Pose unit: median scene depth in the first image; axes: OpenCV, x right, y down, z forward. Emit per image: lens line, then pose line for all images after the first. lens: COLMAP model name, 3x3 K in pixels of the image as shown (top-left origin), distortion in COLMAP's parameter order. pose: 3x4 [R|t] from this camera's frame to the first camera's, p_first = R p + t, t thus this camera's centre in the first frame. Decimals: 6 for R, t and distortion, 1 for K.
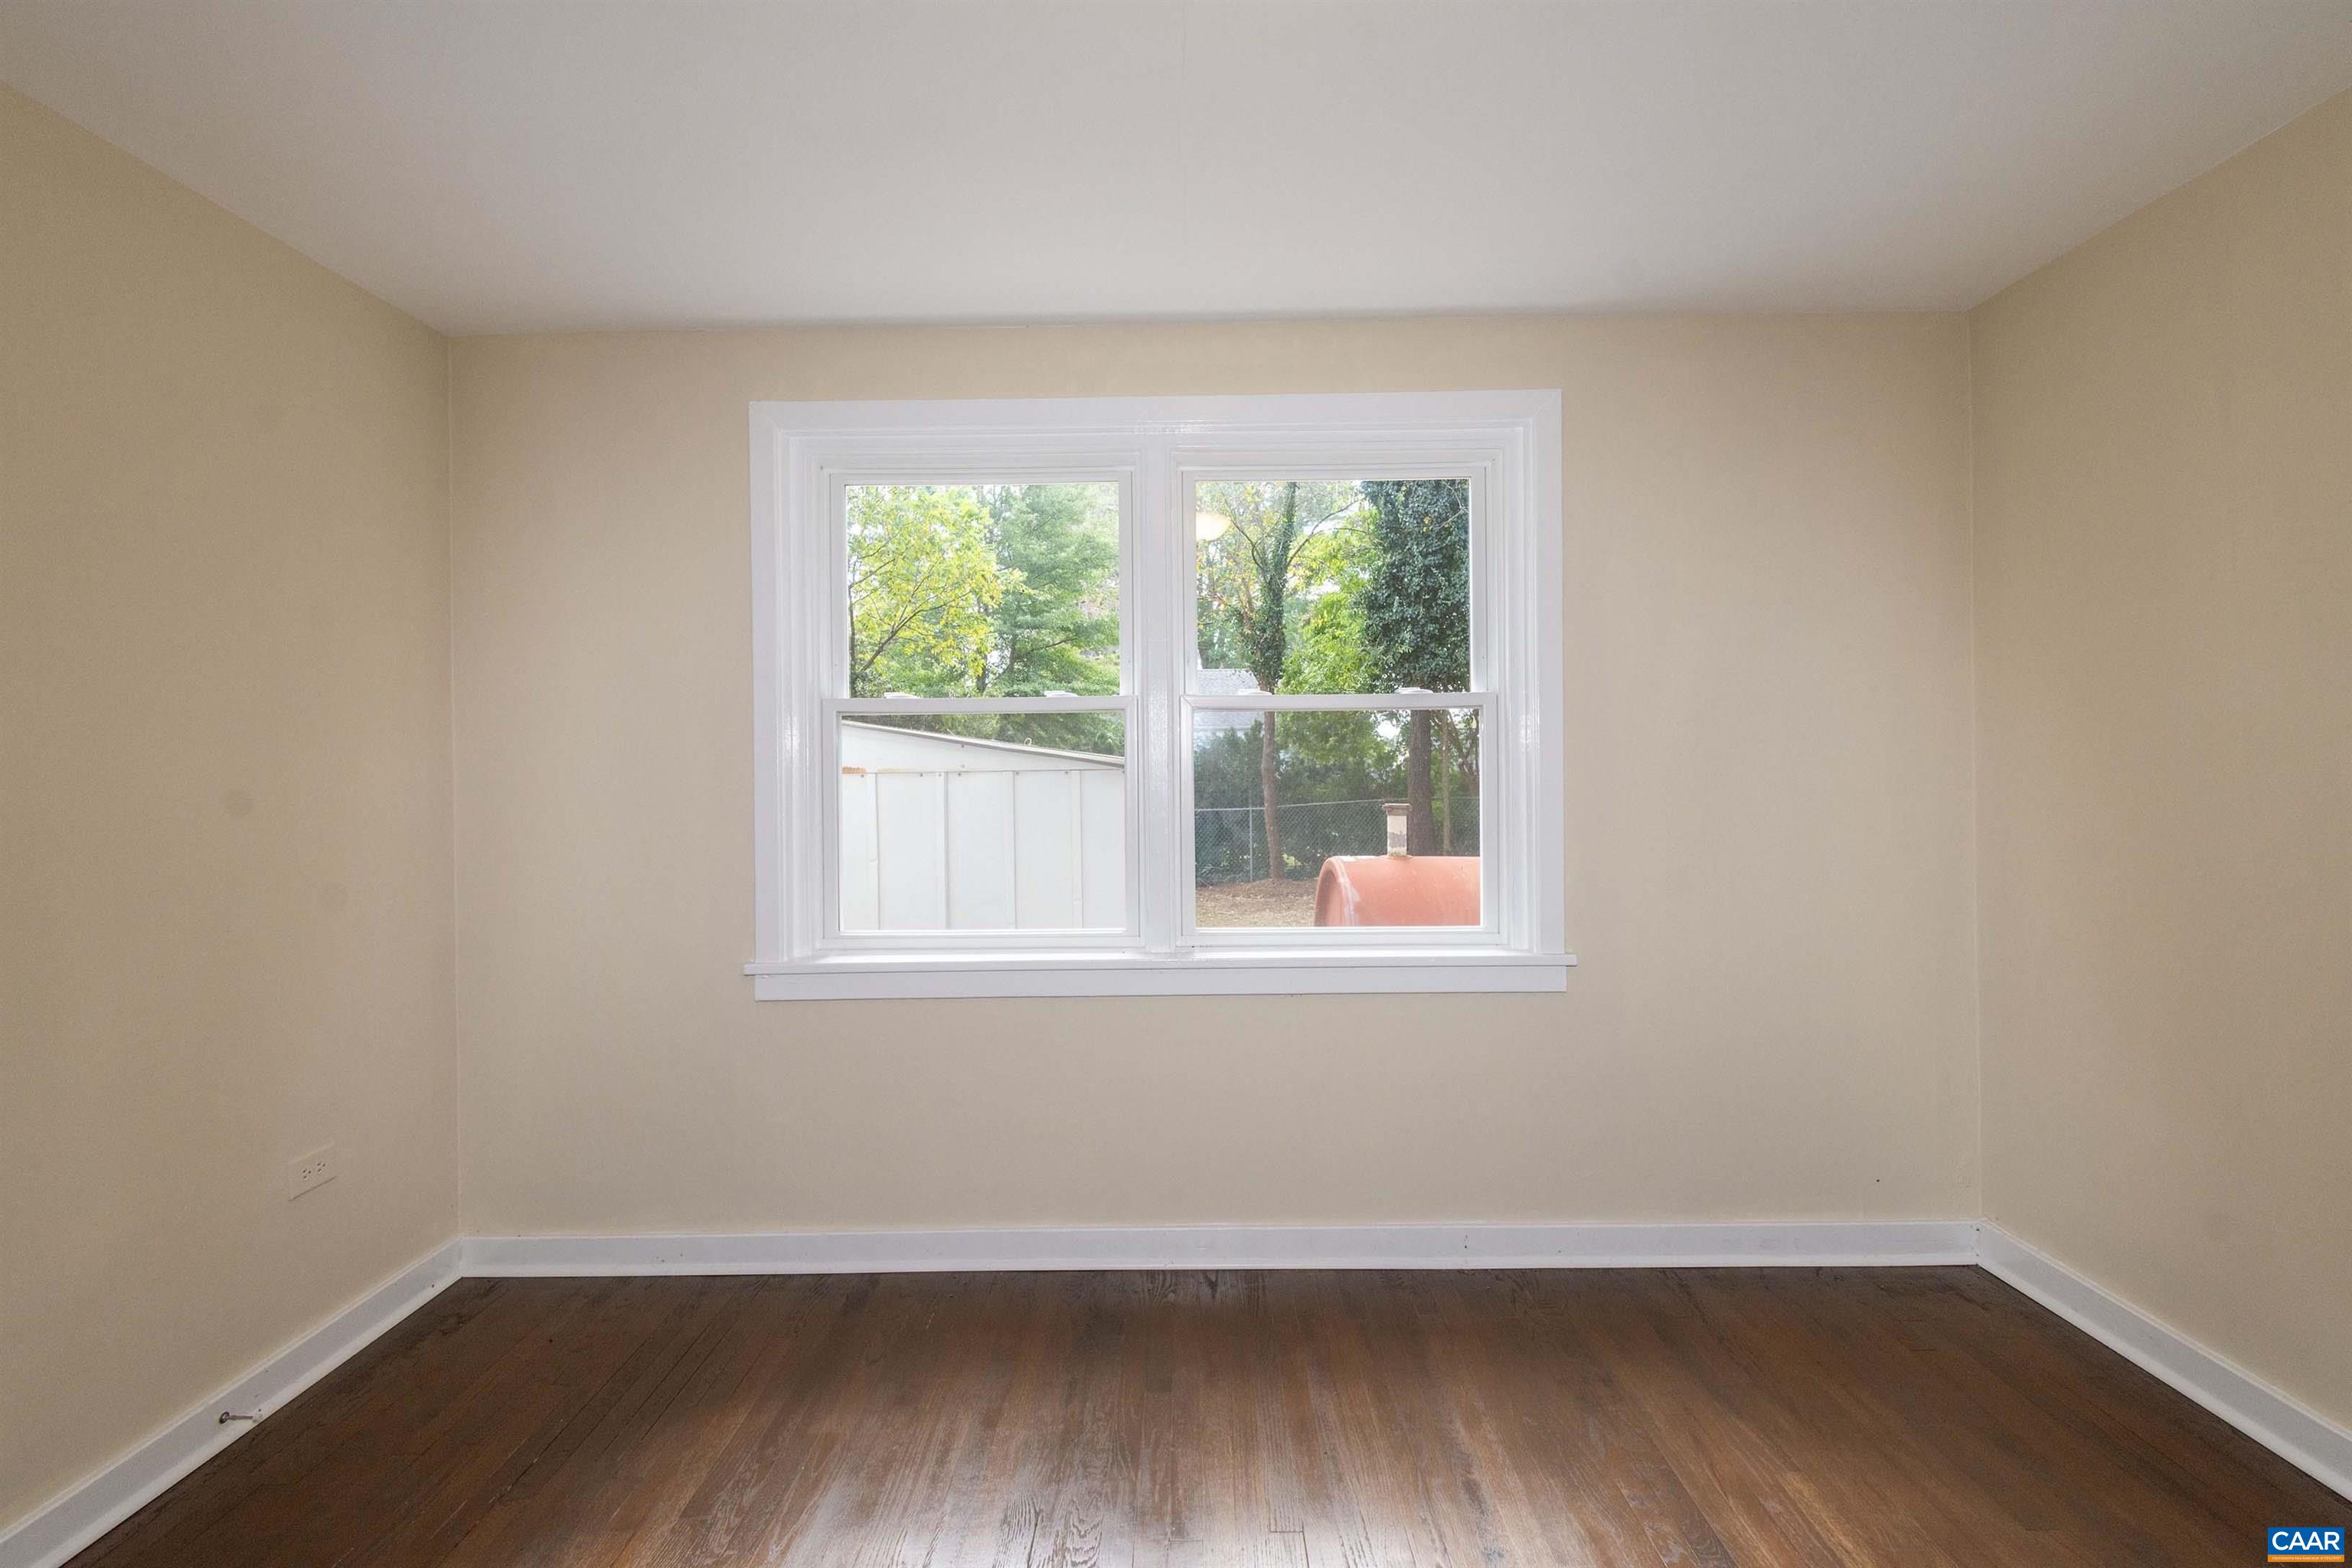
lens RADIAL K [[1041.4, 0, 1178.3], [0, 1041.4, 769.5], [0, 0, 1]] dist [0.003449, -0.000831]
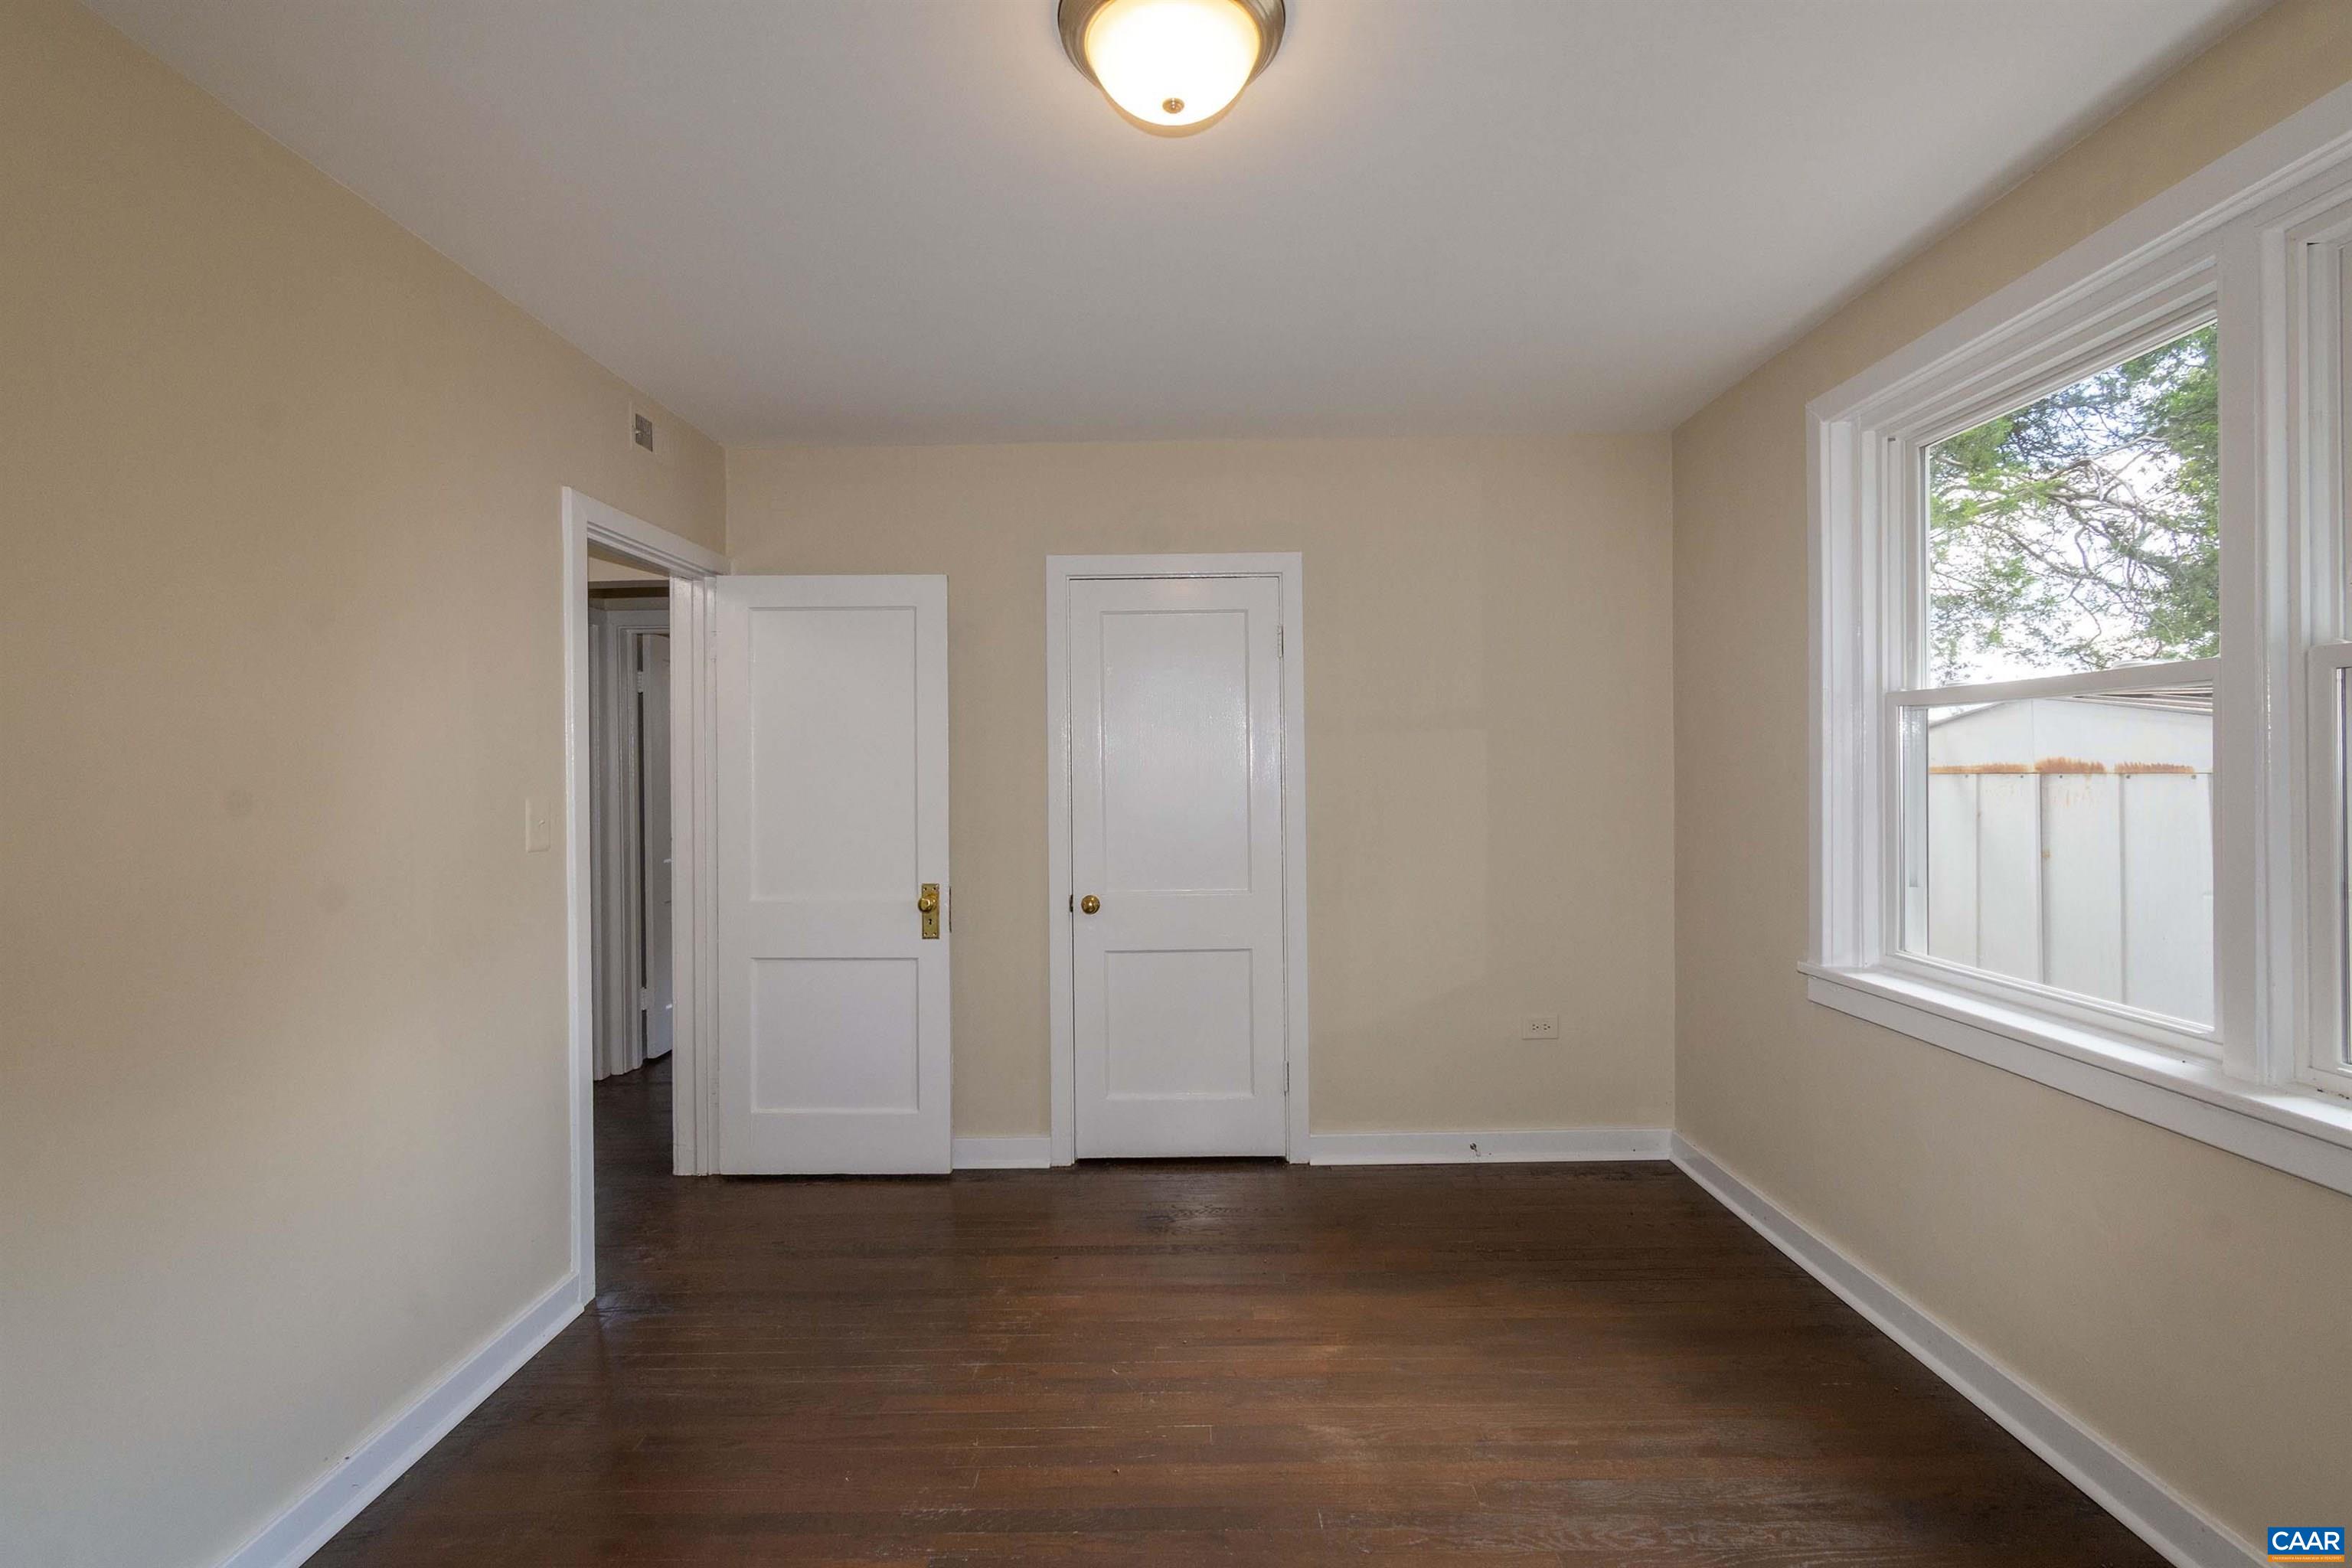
lens RADIAL K [[1041.4, 0, 1178.3], [0, 1041.4, 769.5], [0, 0, 1]] dist [0.003449, -0.000831]
pose [[0.003827, 0.007265, -0.999966, 0.587931], [-0.005799, 0.999957, 0.007243, -0.002696], [0.999976, 0.005771, 0.003869, 0.386300]]
